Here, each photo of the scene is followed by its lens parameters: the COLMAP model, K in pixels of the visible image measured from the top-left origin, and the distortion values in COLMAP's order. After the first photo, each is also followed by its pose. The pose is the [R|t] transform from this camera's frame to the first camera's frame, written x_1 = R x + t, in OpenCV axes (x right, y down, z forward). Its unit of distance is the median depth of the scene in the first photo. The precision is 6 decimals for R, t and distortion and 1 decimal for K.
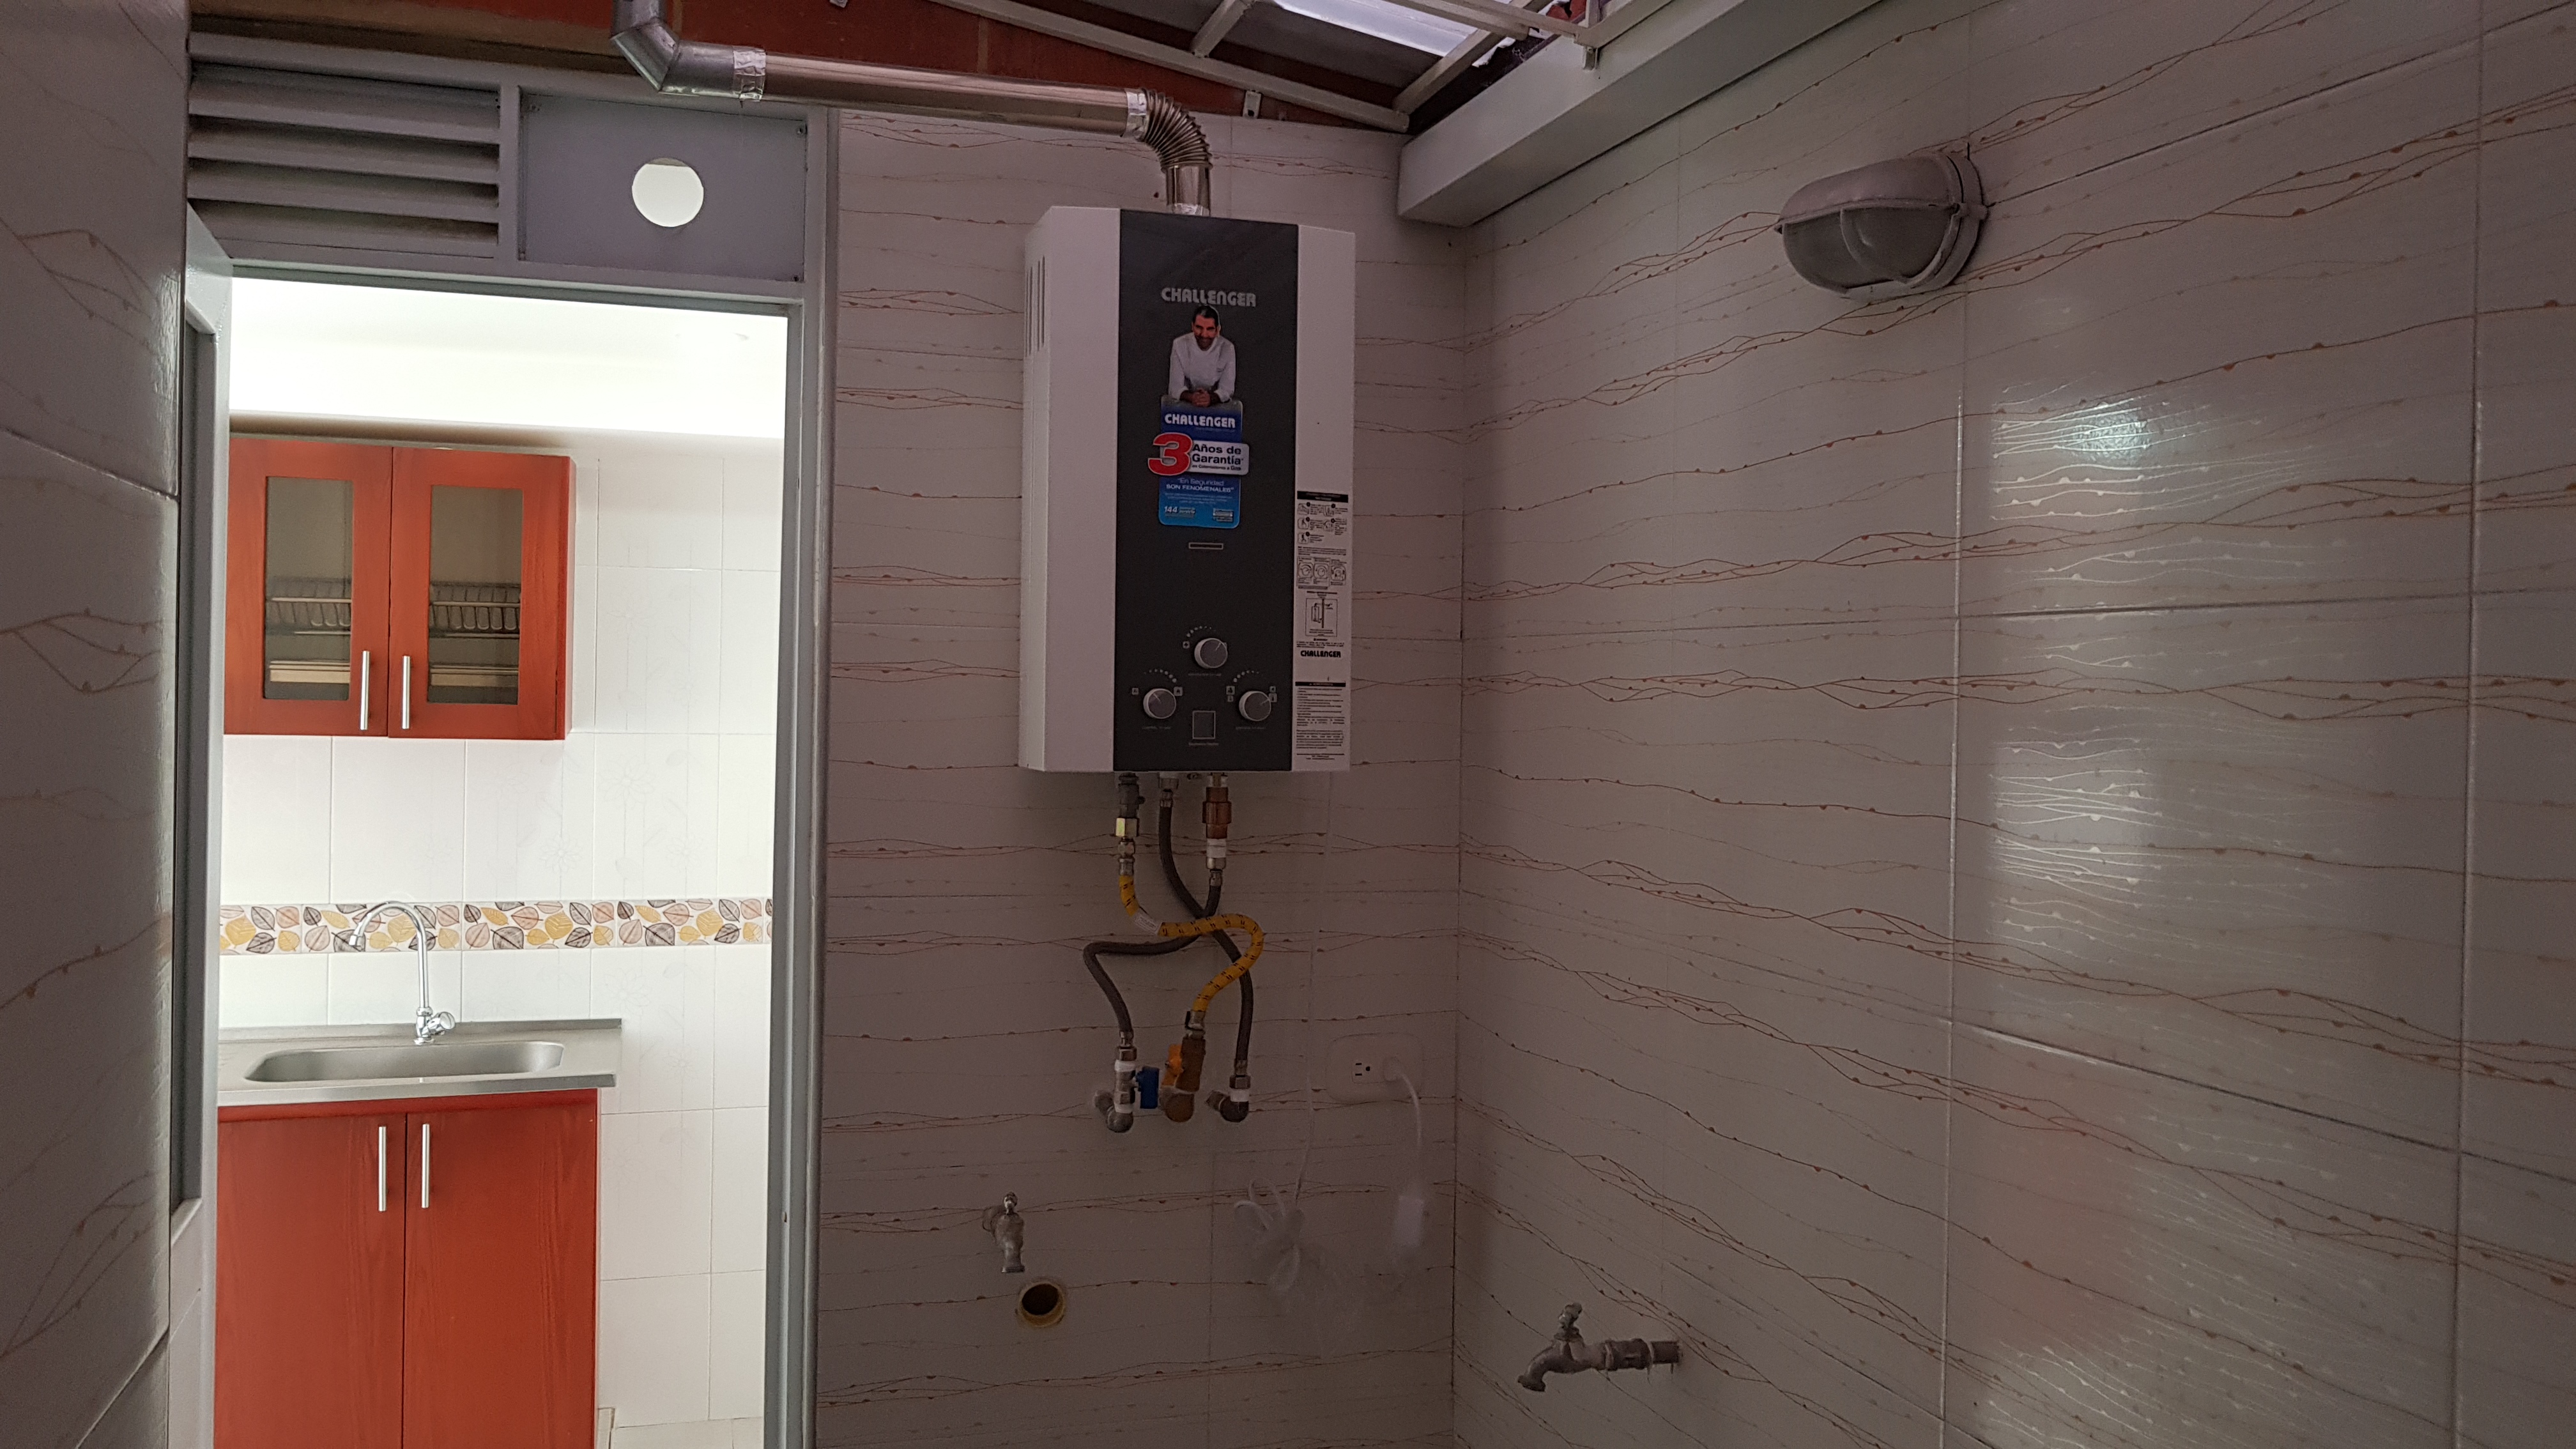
lens RADIAL K [[2007.7, 0, 1280.8], [0, 2007.7, 722.8], [0, 0, 1]] dist [0.000851, -0.013488]
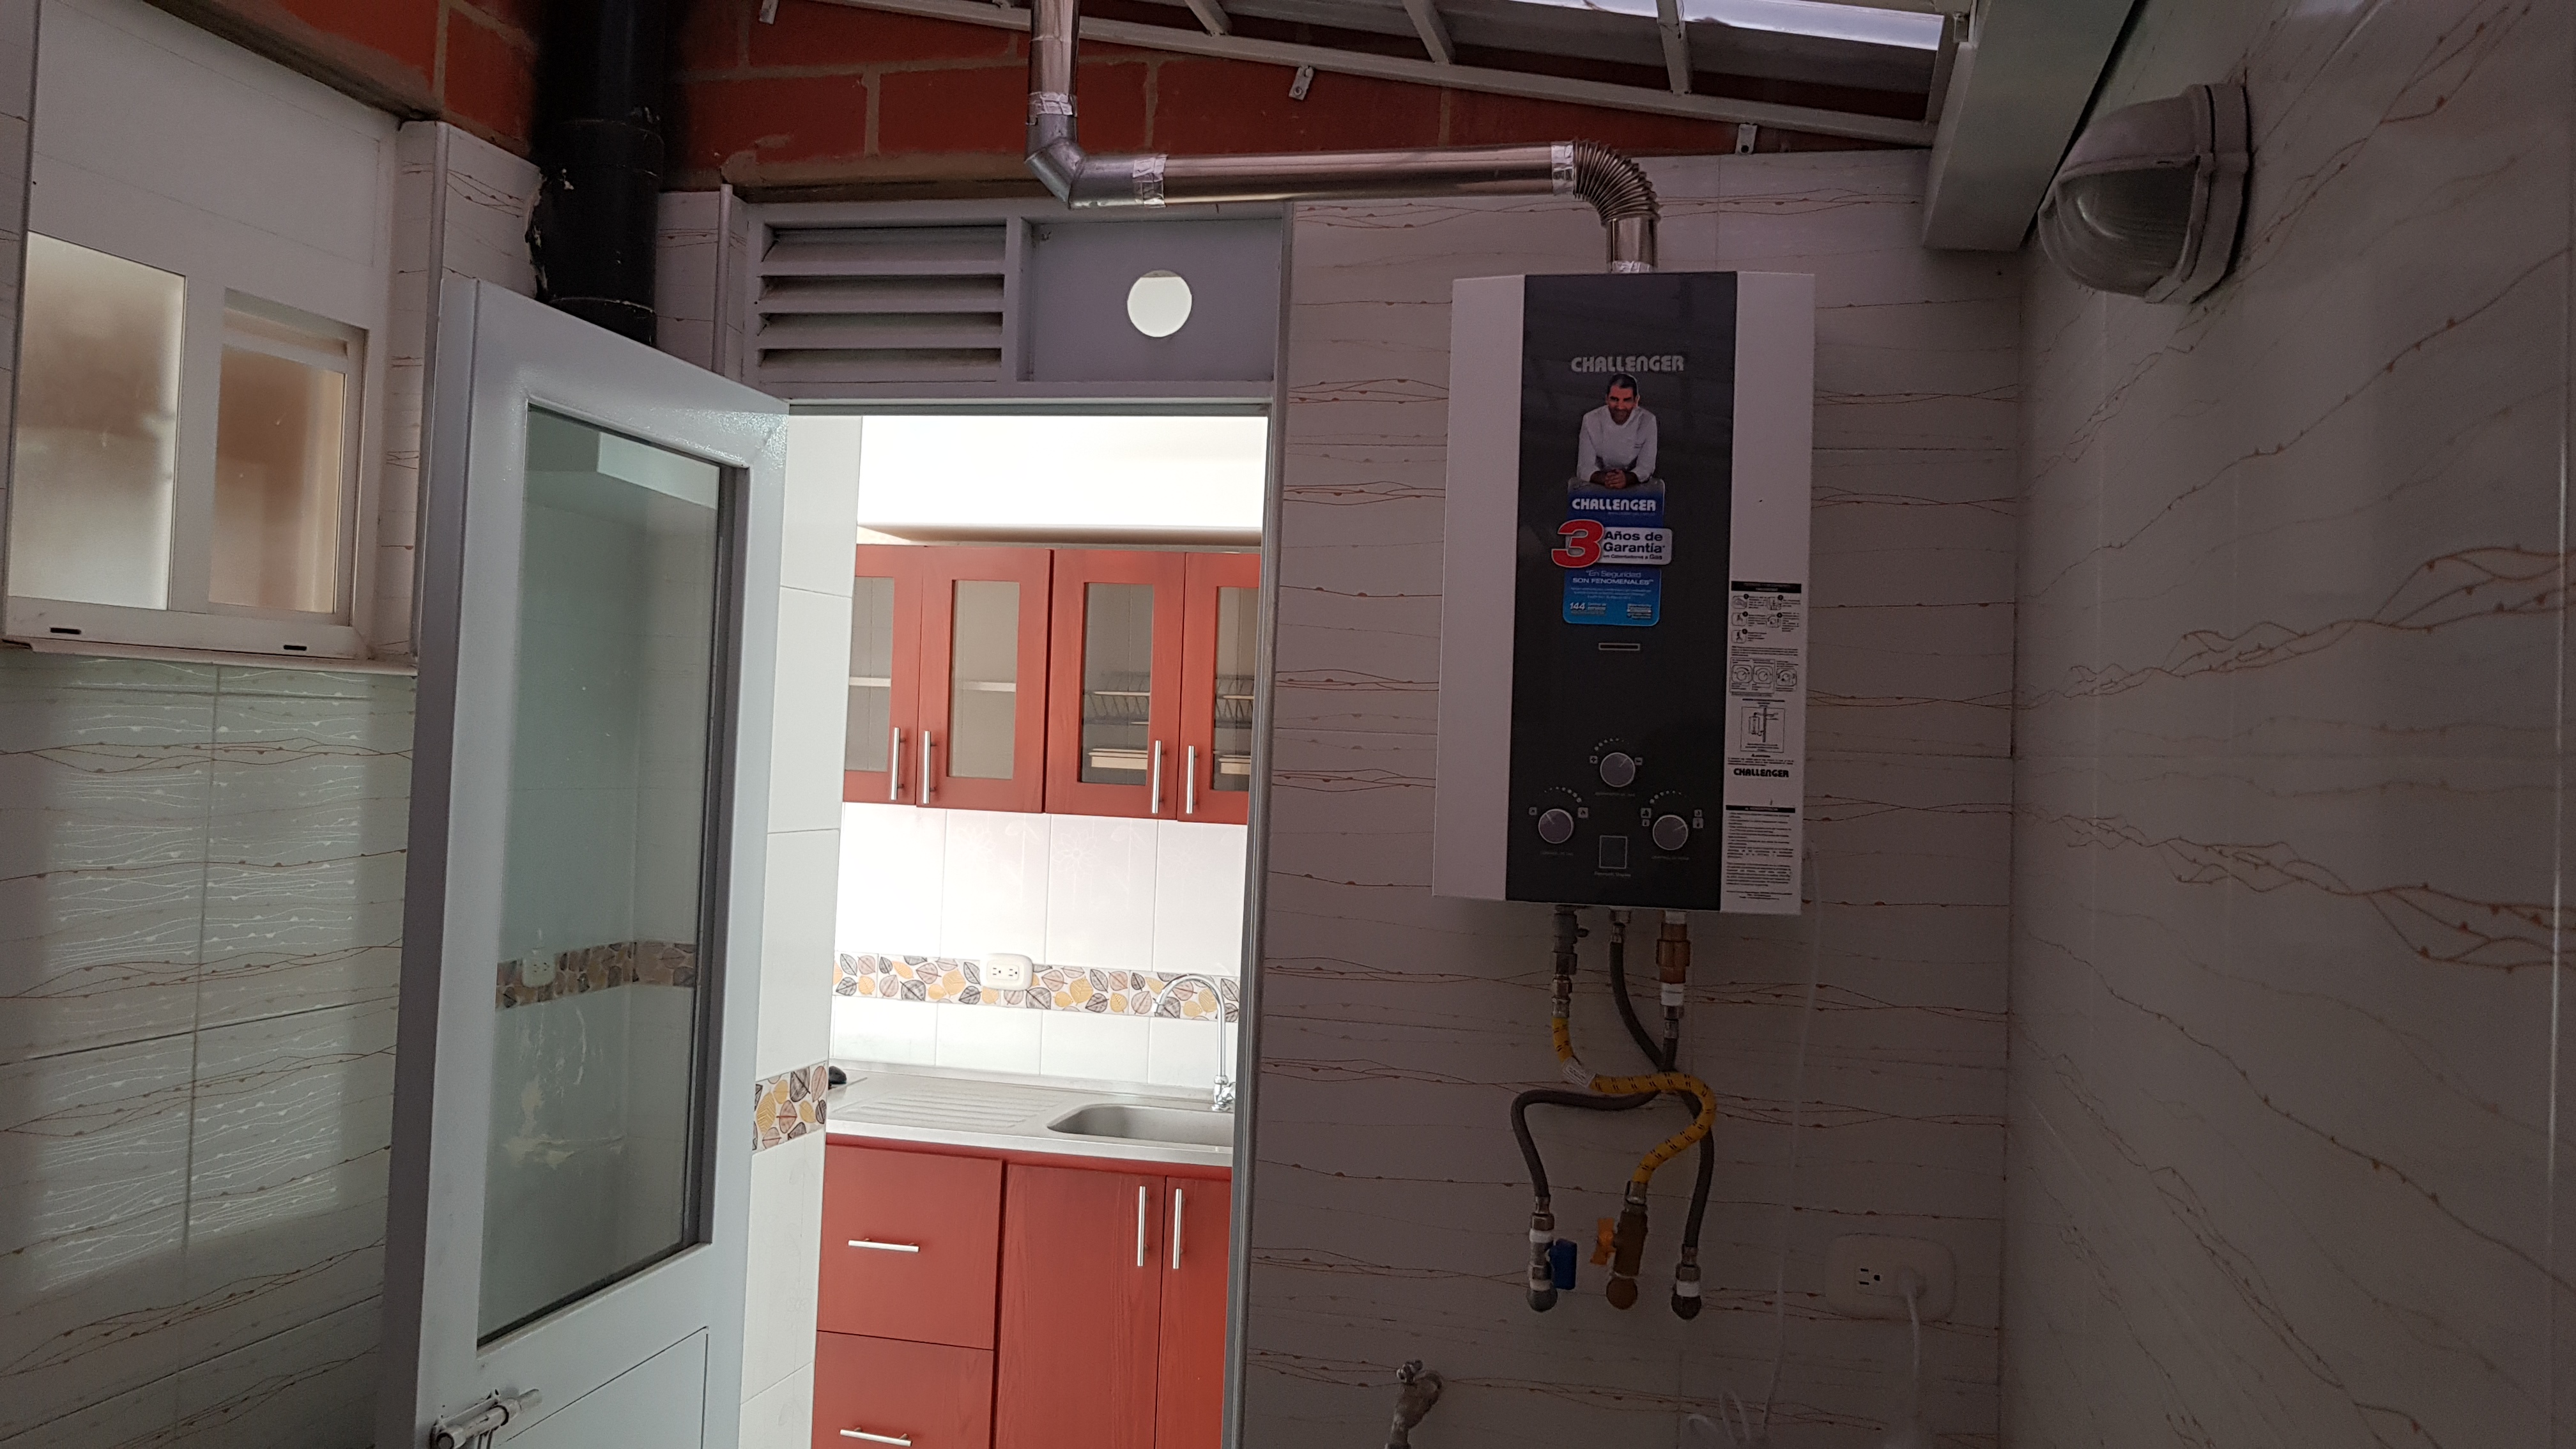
lens RADIAL K [[2007.7, 0, 1330.0], [0, 2007.7, 694.8], [0, 0, 1]] dist [0.000851, -0.013488]
pose [[0.865199, 0.003053, -0.501420, 0.283804], [-0.030371, 0.998465, -0.046325, -0.022455], [0.500509, 0.055309, 0.863963, 0.179838]]
